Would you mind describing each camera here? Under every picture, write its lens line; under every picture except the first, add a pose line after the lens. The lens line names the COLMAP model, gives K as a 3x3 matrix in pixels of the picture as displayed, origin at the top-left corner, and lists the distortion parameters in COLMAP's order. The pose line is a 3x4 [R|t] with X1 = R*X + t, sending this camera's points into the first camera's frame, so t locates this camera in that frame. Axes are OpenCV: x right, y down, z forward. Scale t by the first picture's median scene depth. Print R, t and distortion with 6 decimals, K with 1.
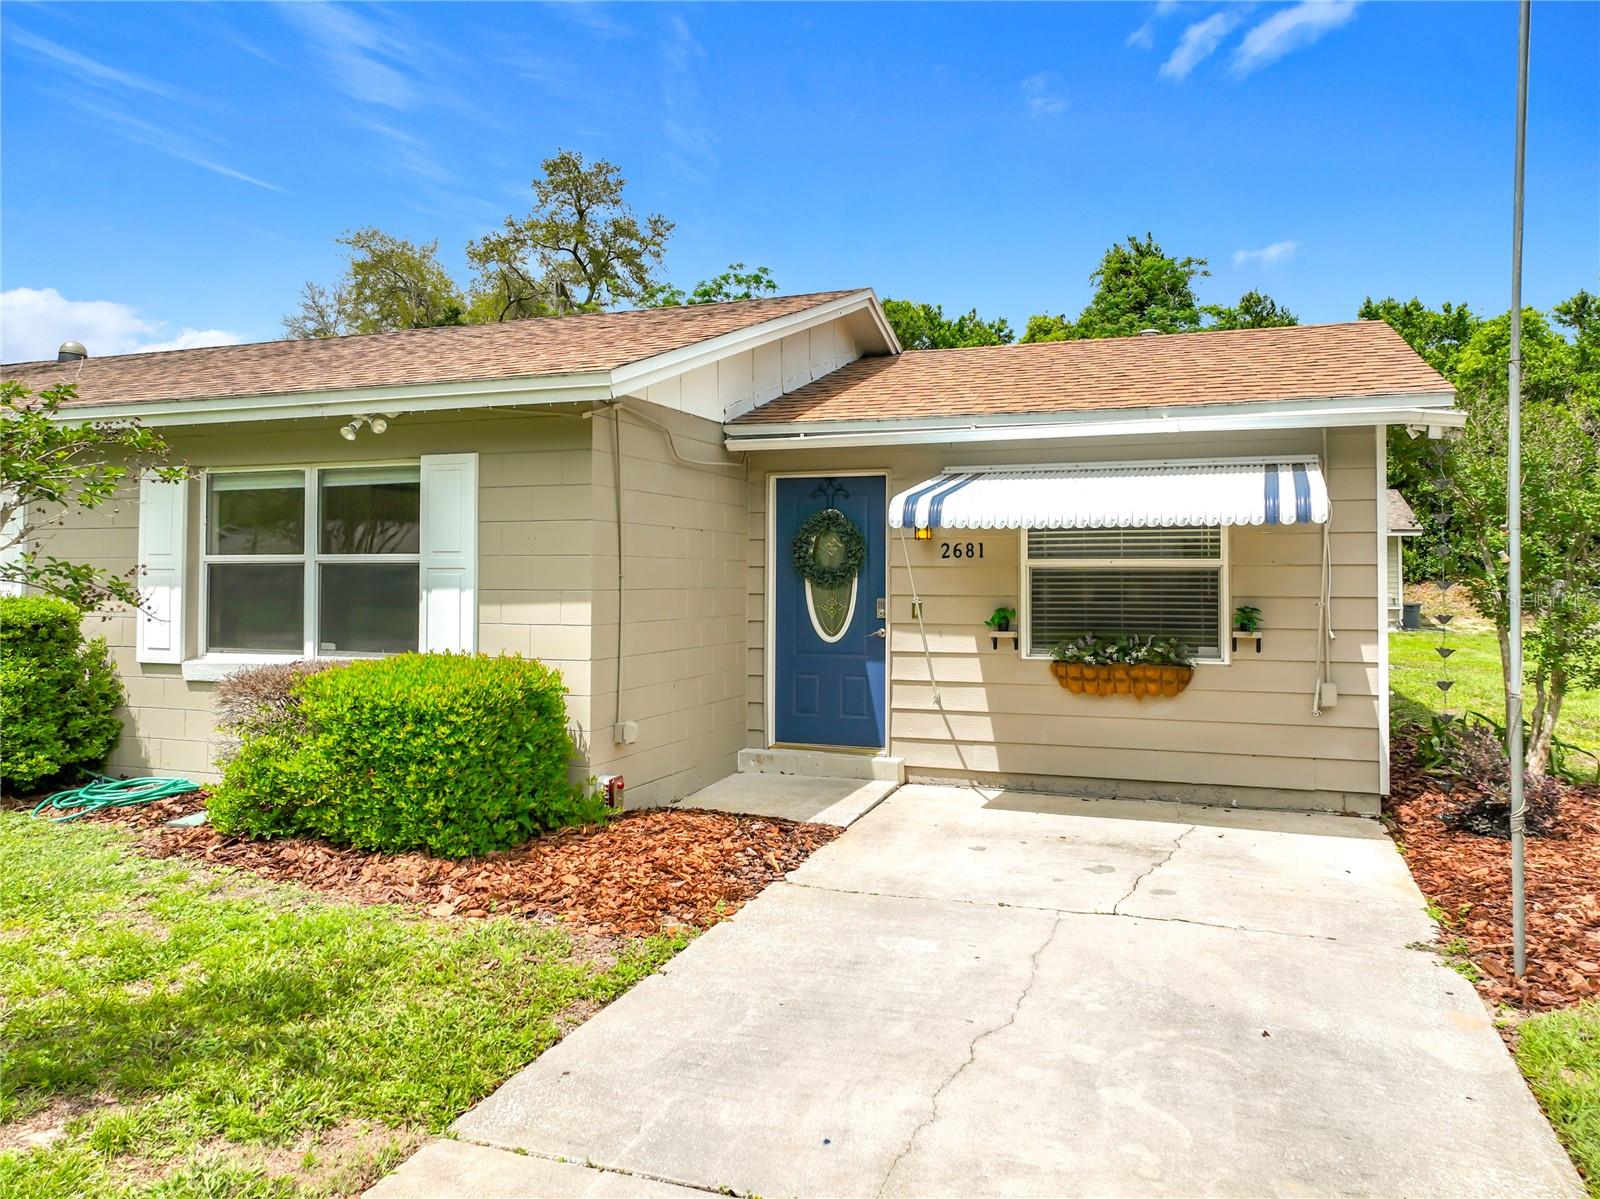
lens RADIAL K [[1183.1, 0, 799.7], [0, 1183.1, 586.0], [0, 0, 1]] dist [0.007321, 0.002520]
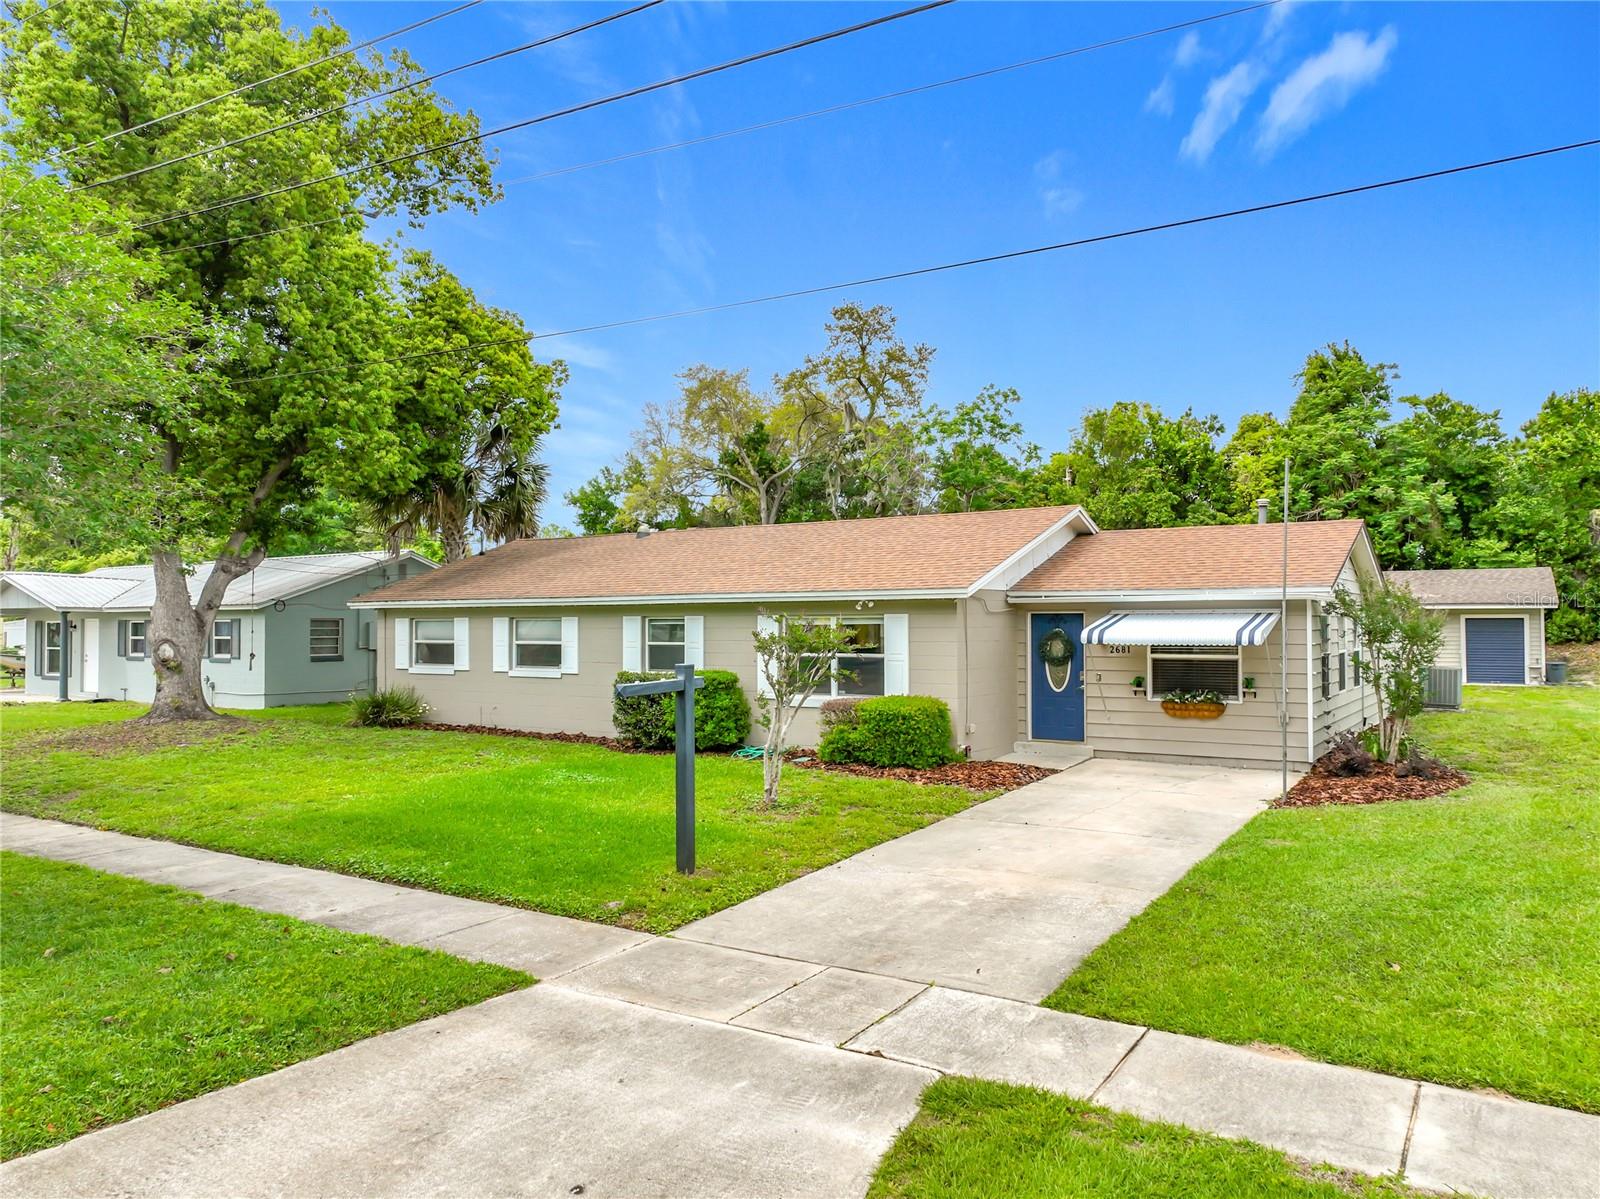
lens RADIAL K [[1183.1, 0, 799.7], [0, 1183.1, 586.0], [0, 0, 1]] dist [0.007321, 0.002520]
pose [[0.979337, -0.010483, -0.201964, 0.003274], [0.002611, 0.999228, -0.039204, -0.065066], [0.202219, 0.037867, 0.978608, -1.280734]]
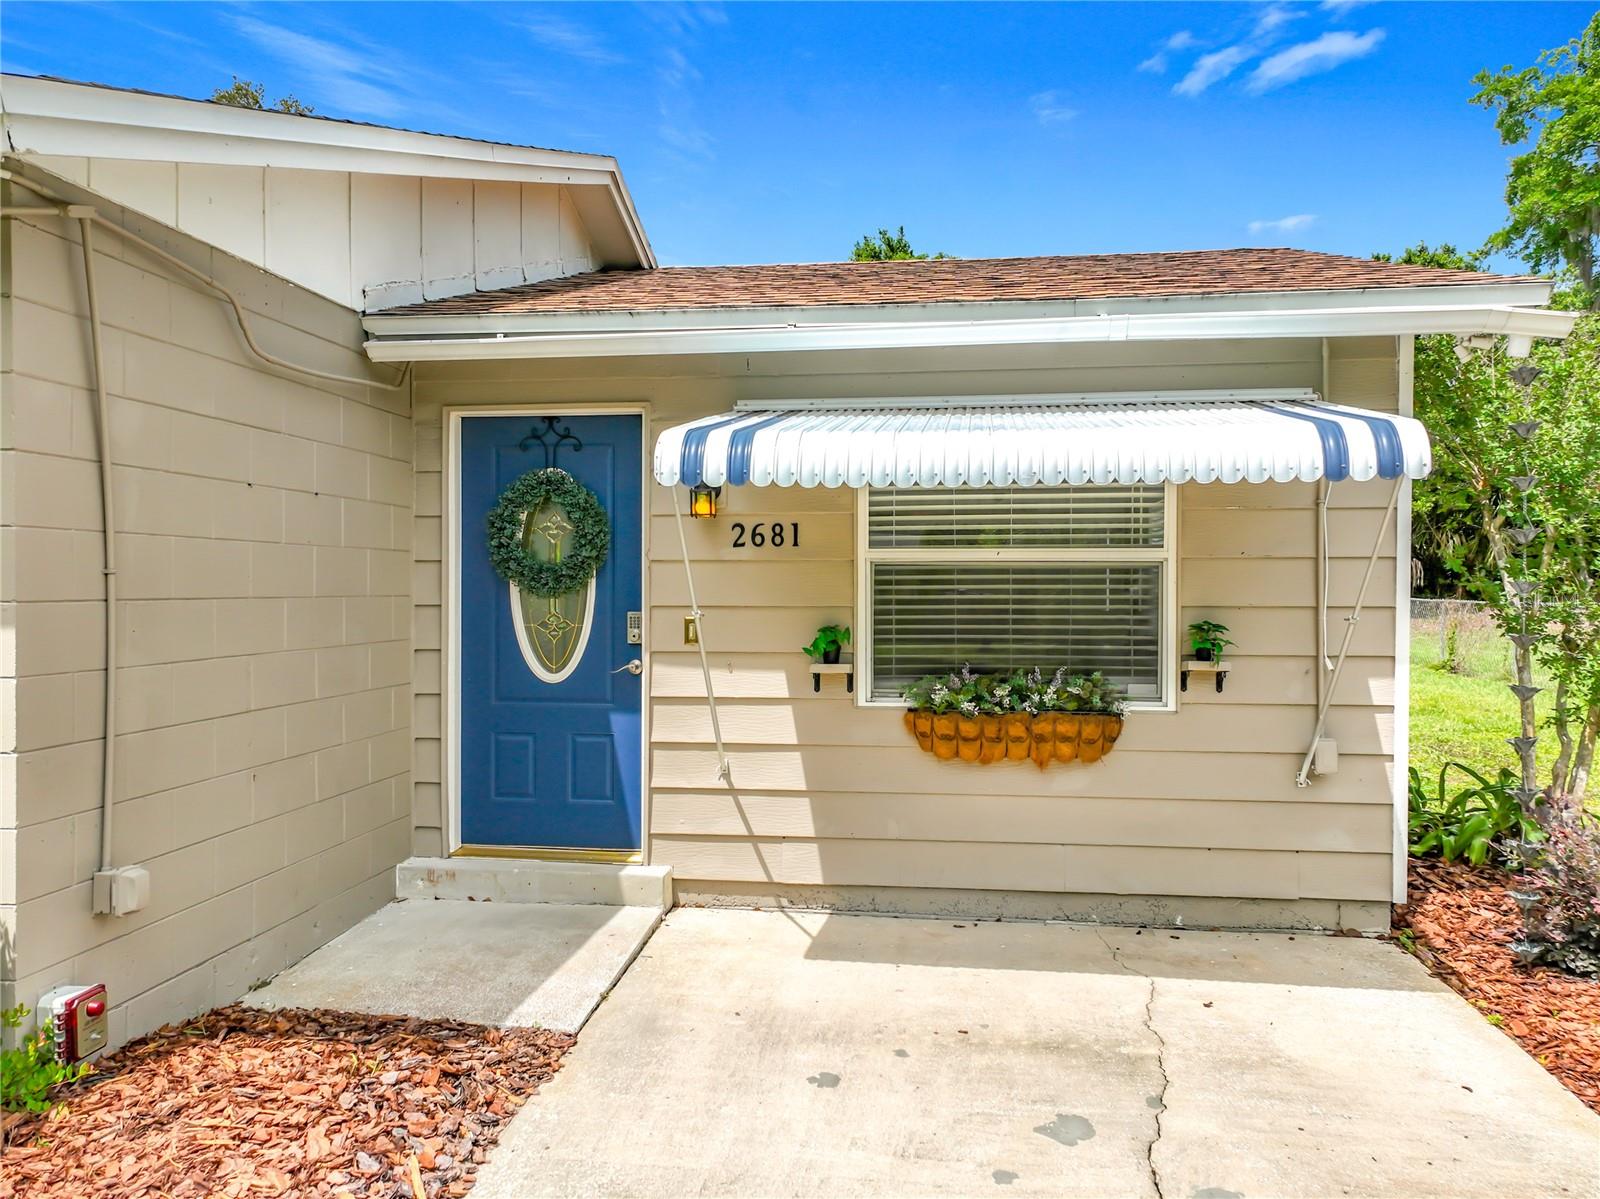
lens RADIAL K [[1183.1, 0, 799.7], [0, 1183.1, 586.0], [0, 0, 1]] dist [0.007321, 0.002520]
pose [[0.975553, -0.001481, 0.219761, 0.017775], [0.002975, 0.999975, -0.006468, 0.001243], [-0.219745, 0.006963, 0.975532, 0.393296]]
